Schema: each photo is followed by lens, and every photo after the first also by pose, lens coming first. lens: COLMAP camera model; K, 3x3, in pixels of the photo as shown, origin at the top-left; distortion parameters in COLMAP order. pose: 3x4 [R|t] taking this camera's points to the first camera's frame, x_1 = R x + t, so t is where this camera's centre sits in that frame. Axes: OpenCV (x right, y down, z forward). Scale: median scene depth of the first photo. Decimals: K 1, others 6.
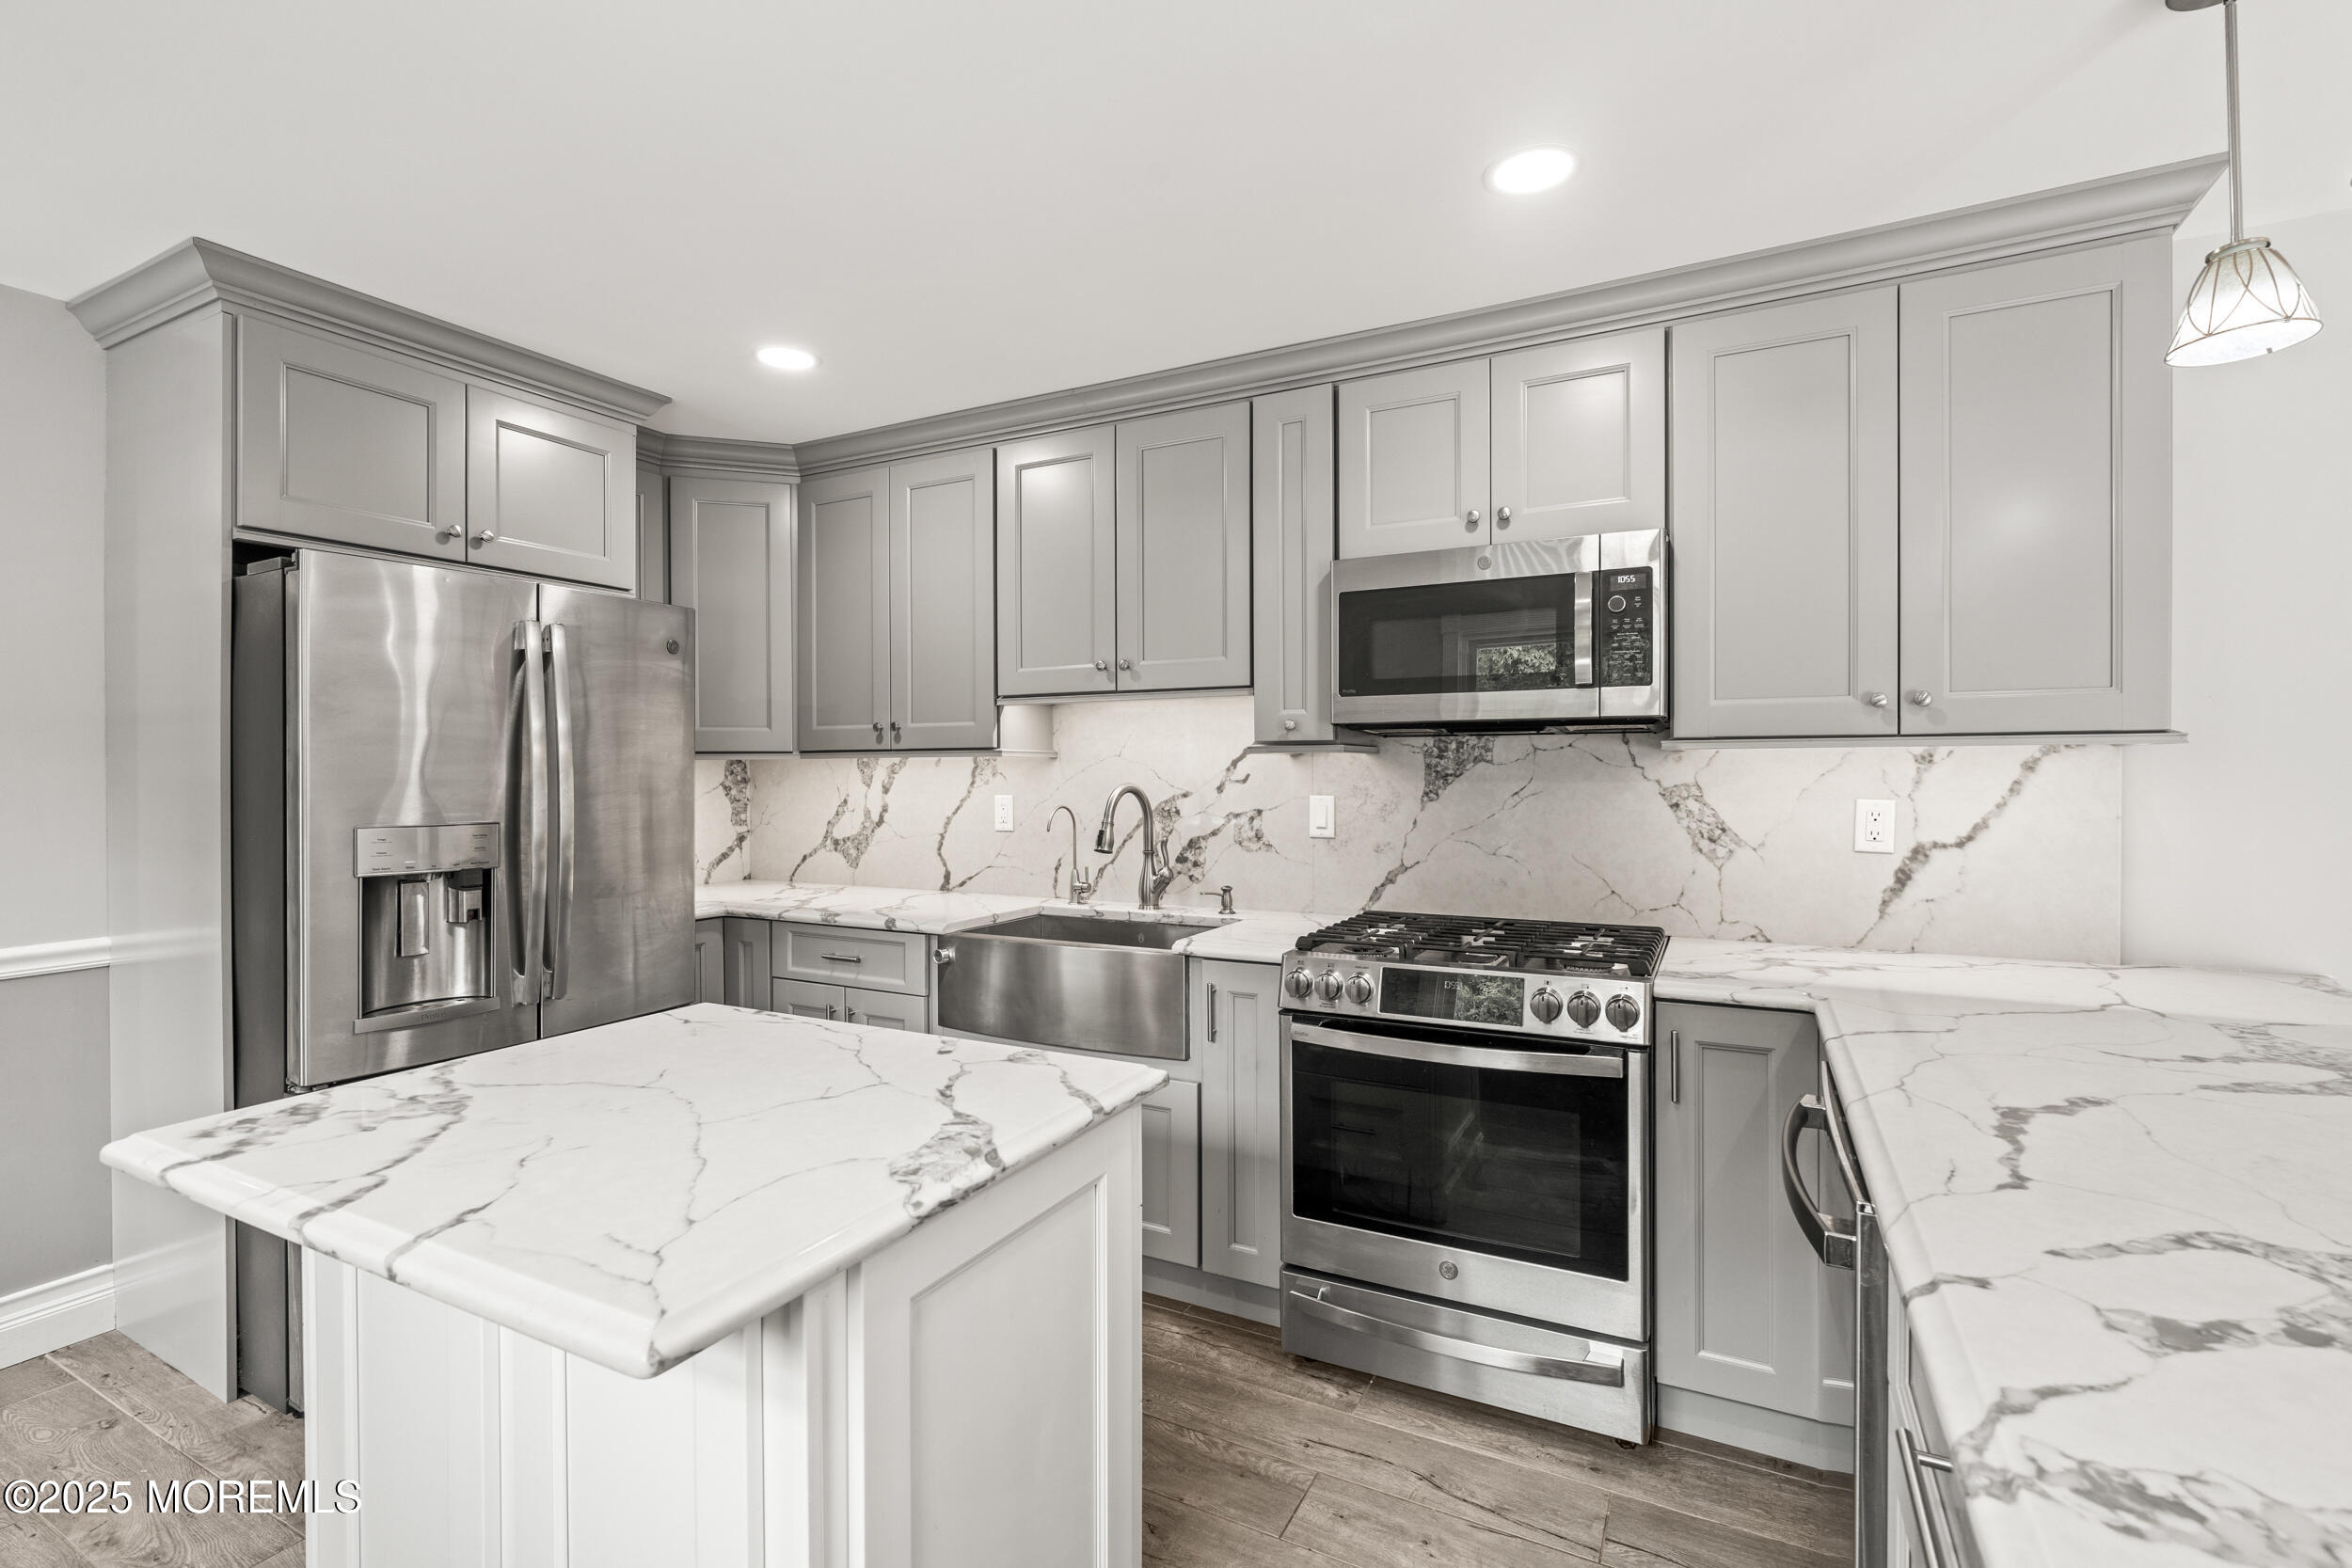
lens RADIAL K [[1047.1, 0, 1168.6], [0, 1047.1, 775.7], [0, 0, 1]] dist [-0.003667, -0.000504]
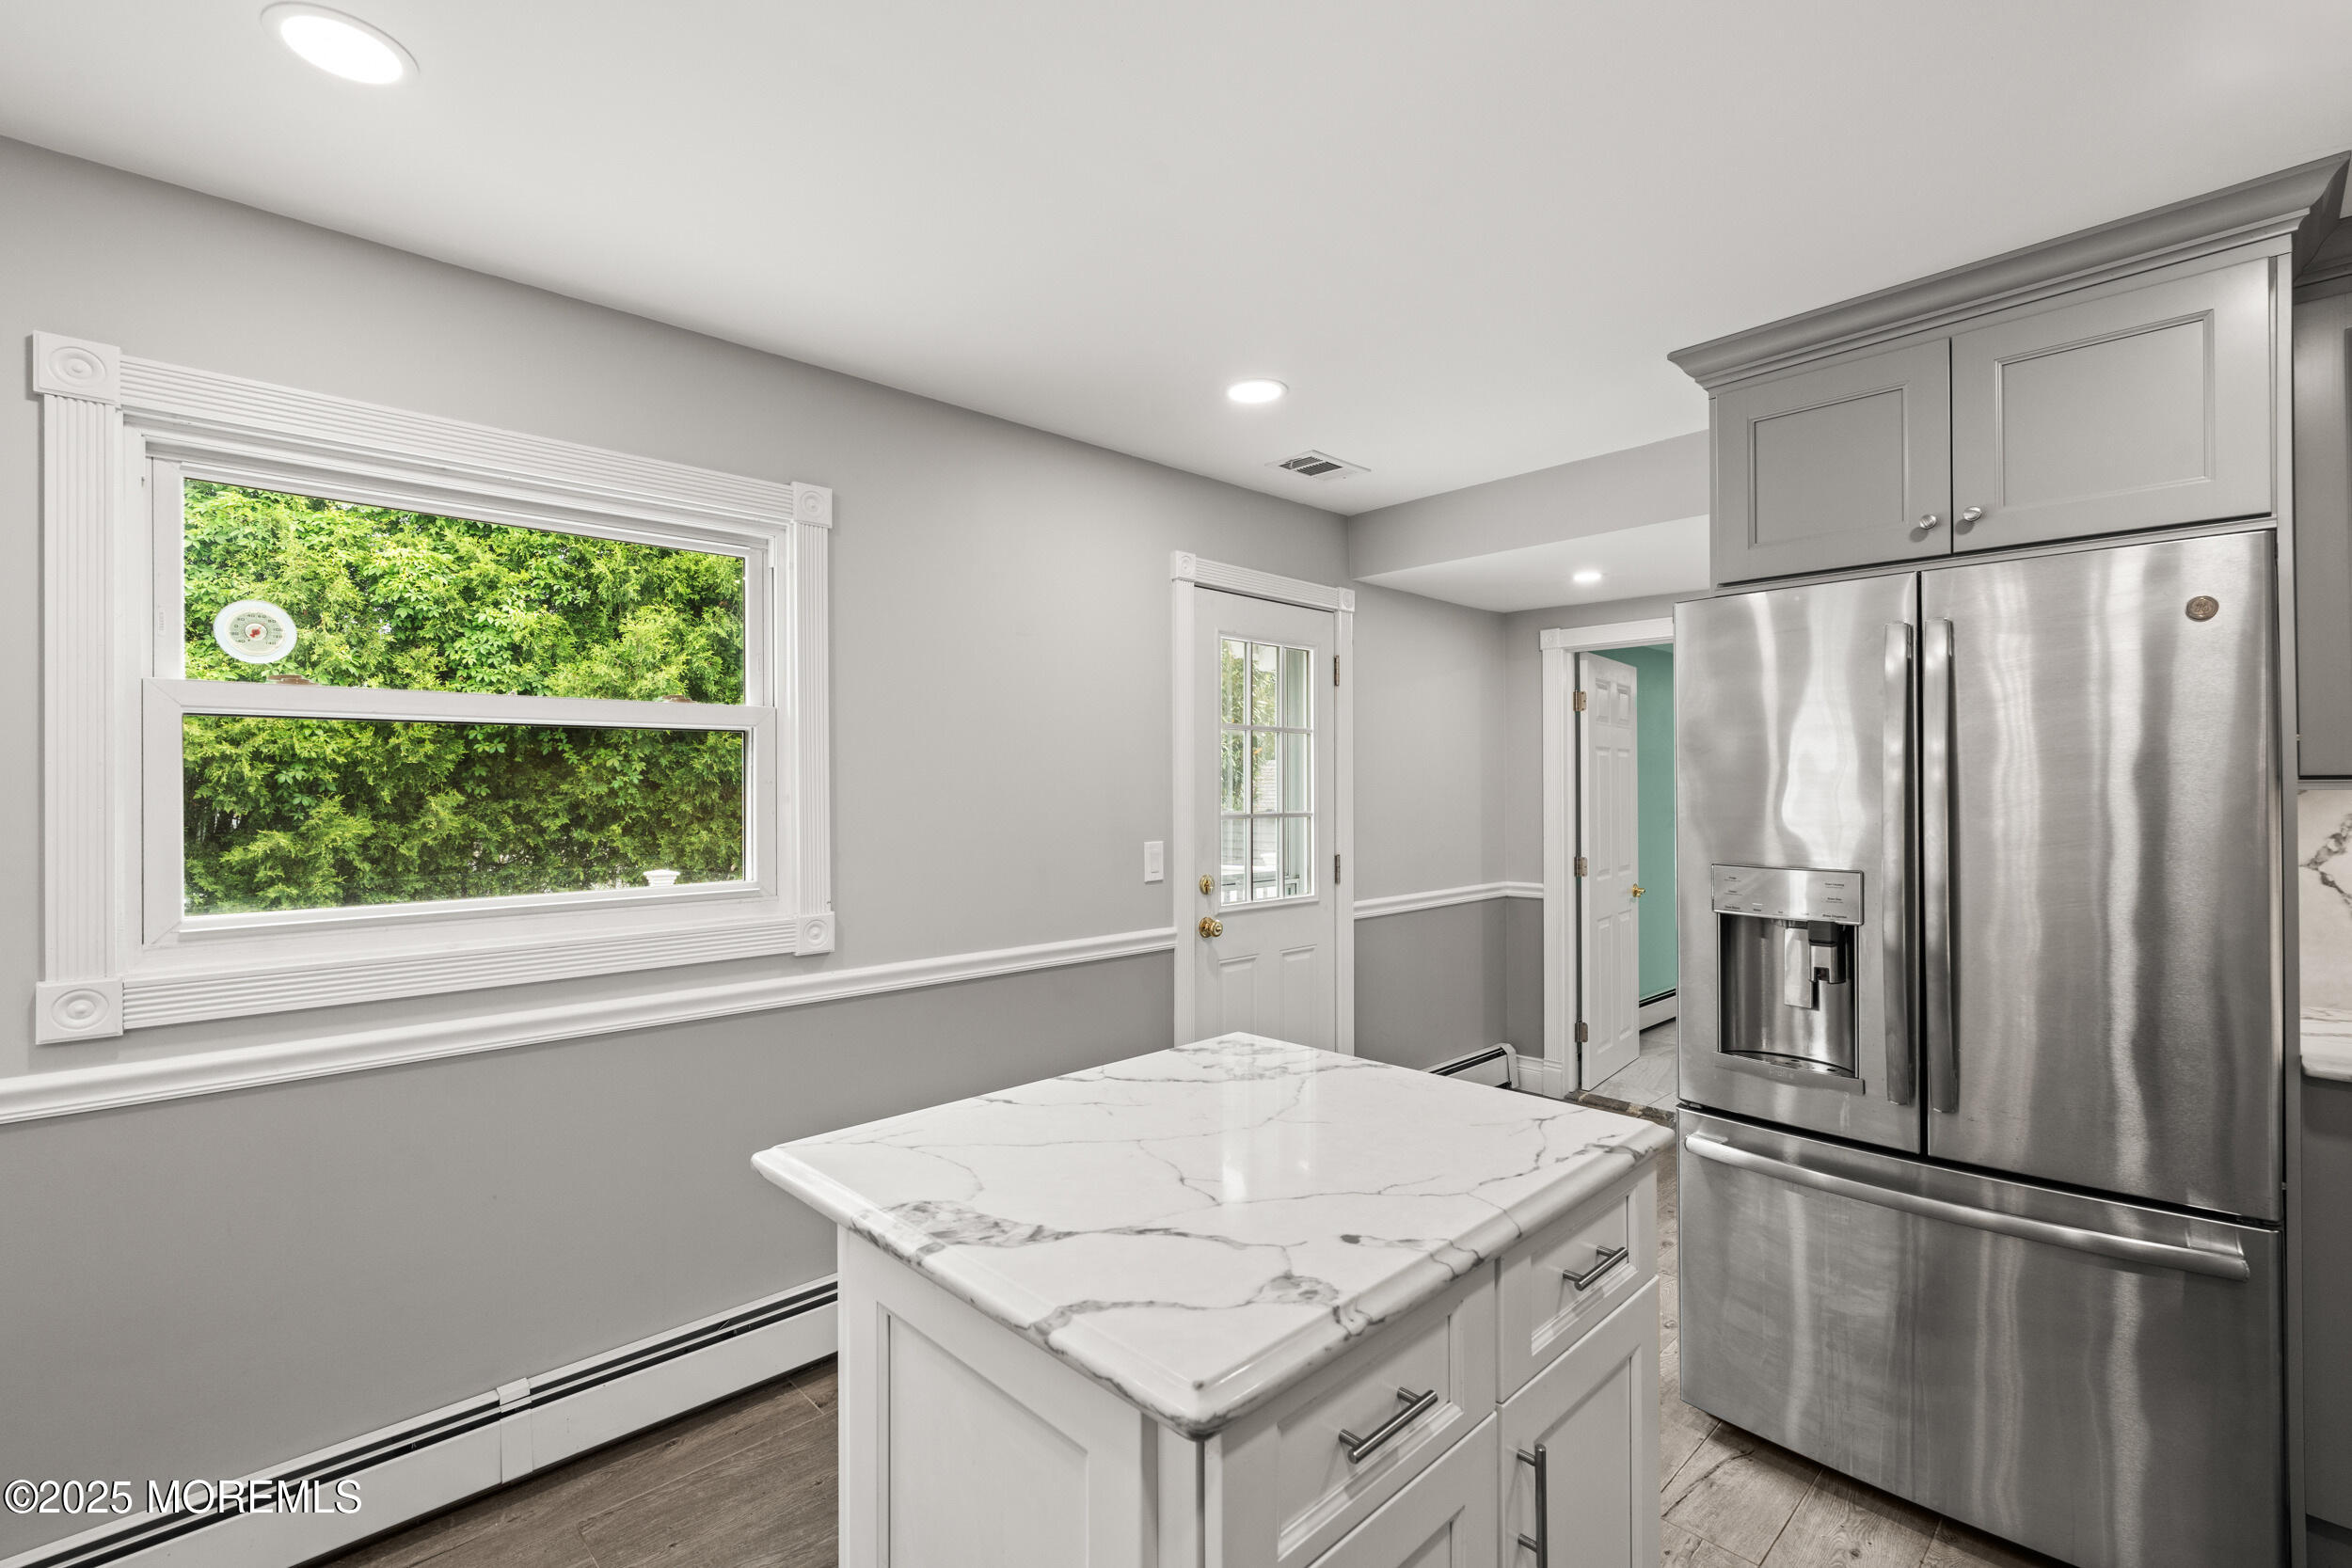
lens RADIAL K [[1047.1, 0, 1176.3], [0, 1047.1, 784.7], [0, 0, 1]] dist [-0.003667, -0.000504]
pose [[-0.308637, 0.003186, -0.951175, 0.291847], [0.005412, 0.999984, 0.001593, -0.026493], [0.951165, -0.004656, -0.308649, 0.654580]]
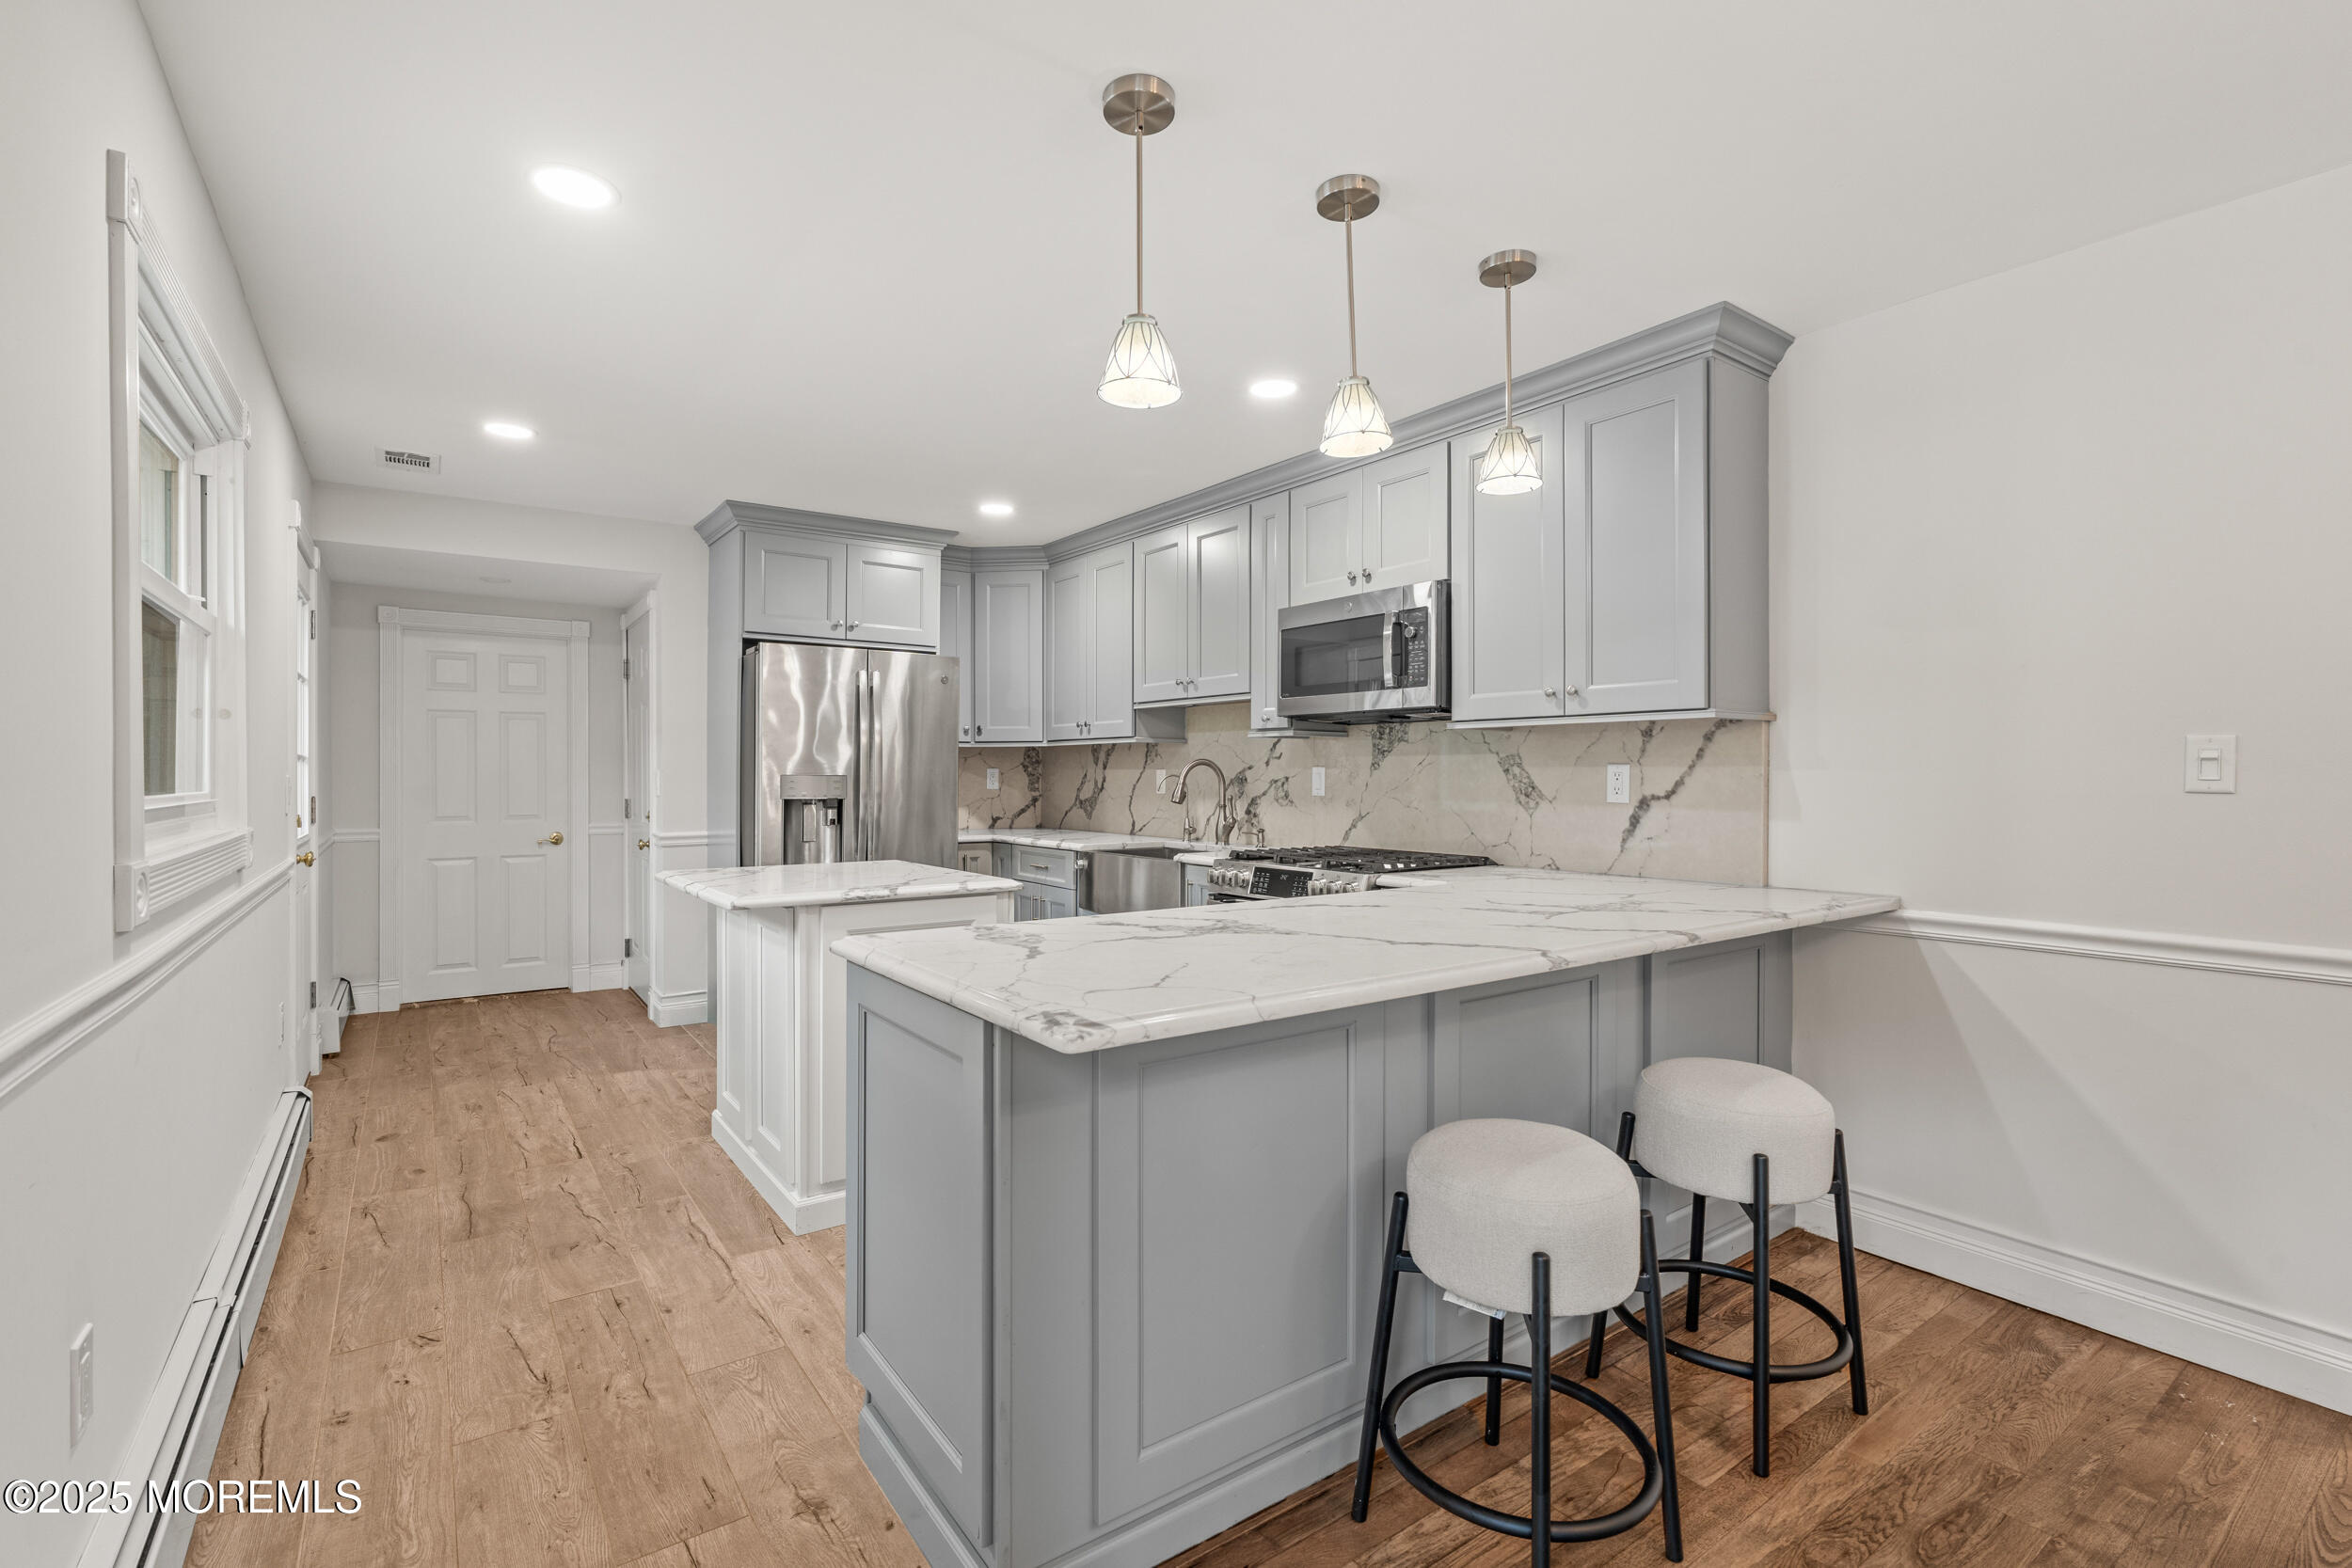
lens RADIAL K [[1047.1, 0, 1166.8], [0, 1047.1, 777.8], [0, 0, 1]] dist [-0.003667, -0.000504]
pose [[0.894470, 0.006954, -0.447073, 0.672062], [-0.007595, 0.999971, 0.000360, 0.039348], [0.447063, 0.003074, 0.894497, -0.415779]]
